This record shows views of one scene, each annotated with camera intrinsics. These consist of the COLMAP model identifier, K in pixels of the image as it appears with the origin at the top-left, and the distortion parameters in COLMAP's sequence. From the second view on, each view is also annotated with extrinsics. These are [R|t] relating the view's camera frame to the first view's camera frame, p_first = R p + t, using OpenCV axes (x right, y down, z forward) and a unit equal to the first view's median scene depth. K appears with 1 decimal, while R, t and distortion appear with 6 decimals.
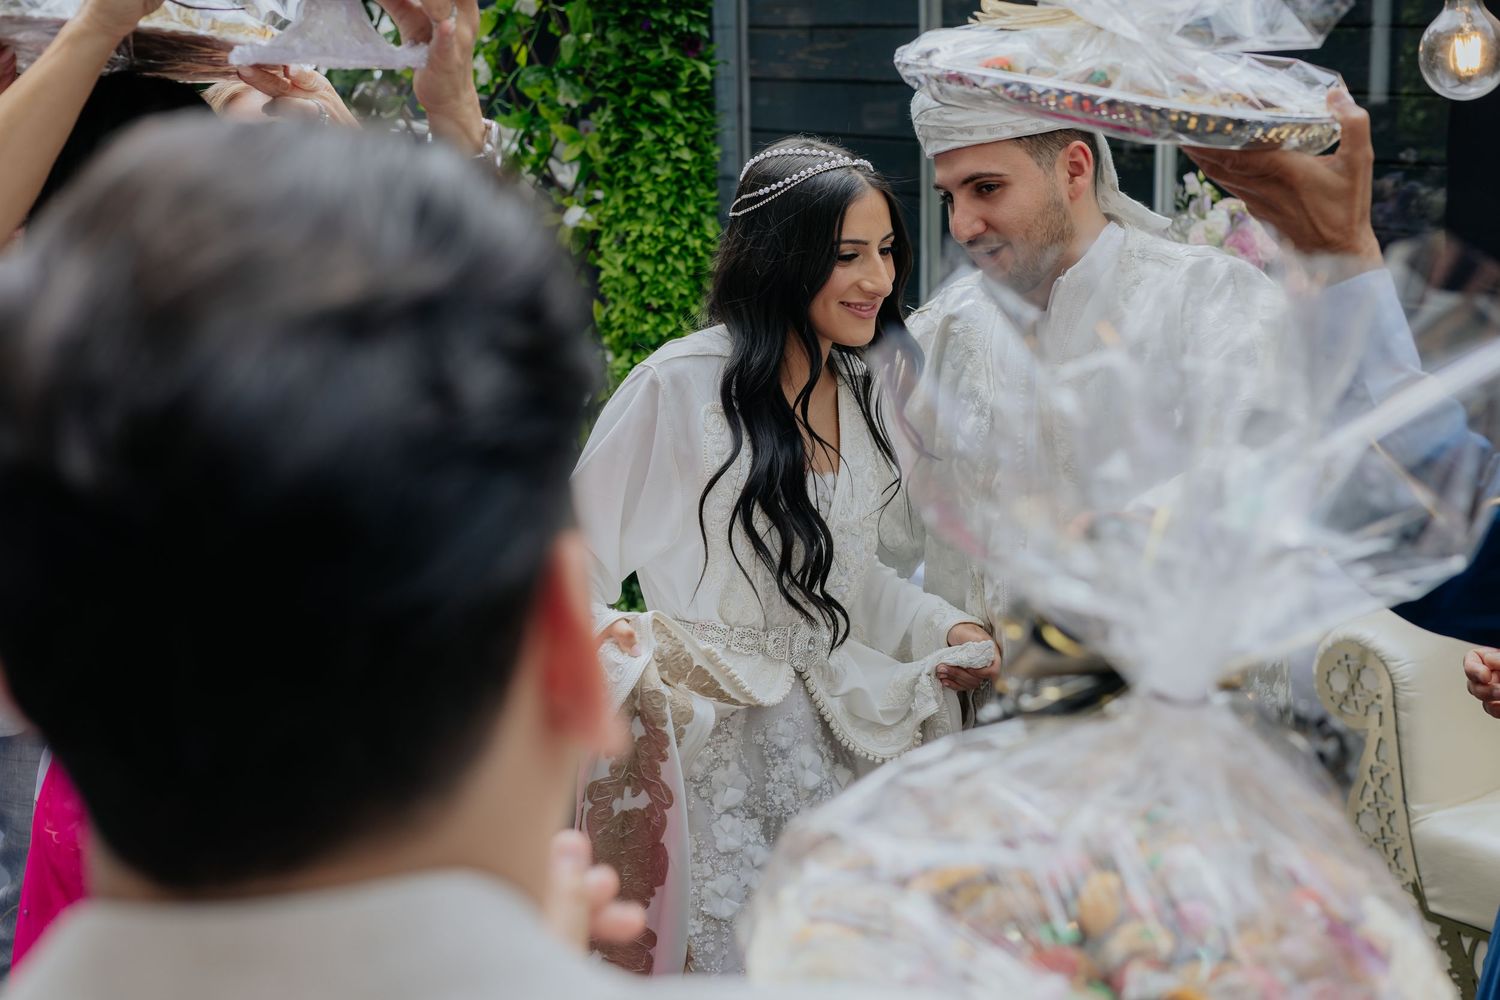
lens RADIAL K [[2242.0, 0, 747.7], [0, 2242.0, 504.4], [0, 0, 1]] dist [0.021786, 0.000000]
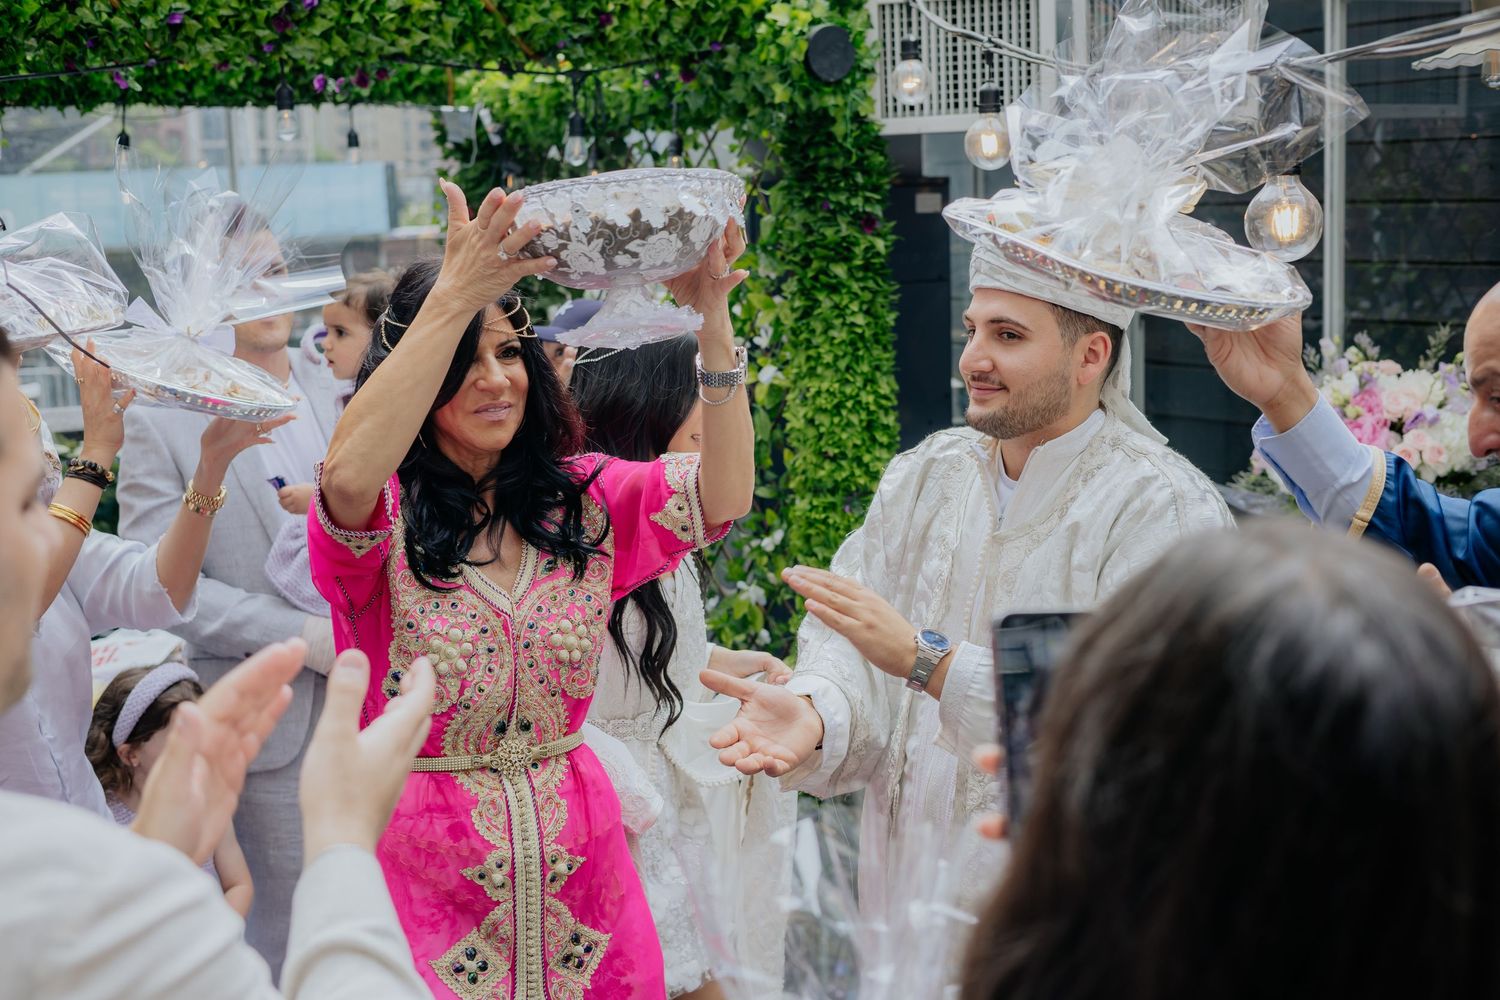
lens RADIAL K [[2242.0, 0, 752.7], [0, 2242.0, 496.1], [0, 0, 1]] dist [0.021786, 0.000000]
pose [[0.961528, 0.020509, -0.273941, 0.228283], [-0.042669, 0.996256, -0.075183, 0.017835], [0.271374, 0.083979, 0.958803, -0.077825]]
